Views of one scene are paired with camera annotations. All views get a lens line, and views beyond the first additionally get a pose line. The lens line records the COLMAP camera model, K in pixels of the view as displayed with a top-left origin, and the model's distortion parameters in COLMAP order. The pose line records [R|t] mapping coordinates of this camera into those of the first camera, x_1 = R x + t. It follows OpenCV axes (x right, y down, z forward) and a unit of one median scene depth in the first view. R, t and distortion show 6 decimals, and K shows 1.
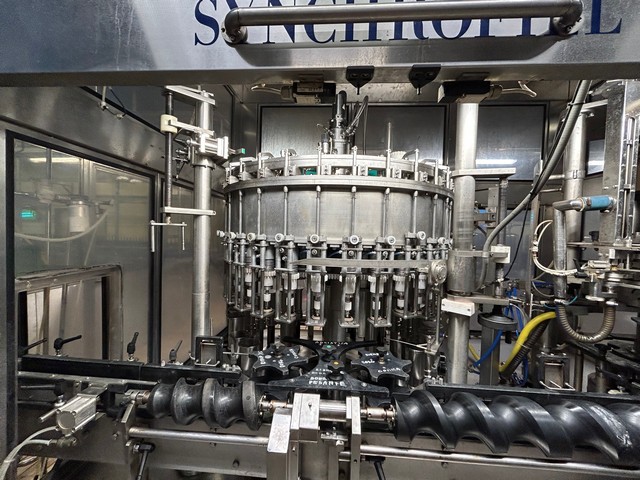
lens RADIAL K [[257.2, 0, 320.0], [0, 257.2, 240.0], [0, 0, 1]] dist [-0.000579, -0.000002]
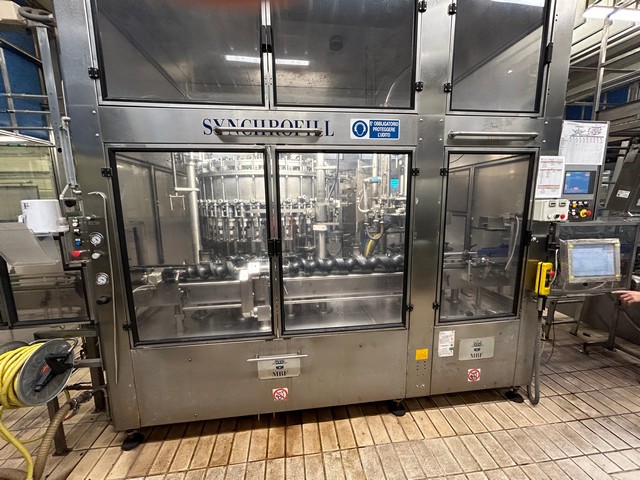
lens RADIAL K [[257.2, 0, 320.0], [0, 257.2, 240.0], [0, 0, 1]] dist [-0.000579, -0.000002]
pose [[0.979395, -0.072299, 0.188569, 0.089390], [0.048134, 0.990381, 0.129722, 0.063960], [-0.196134, -0.117972, 0.973455, -1.138767]]
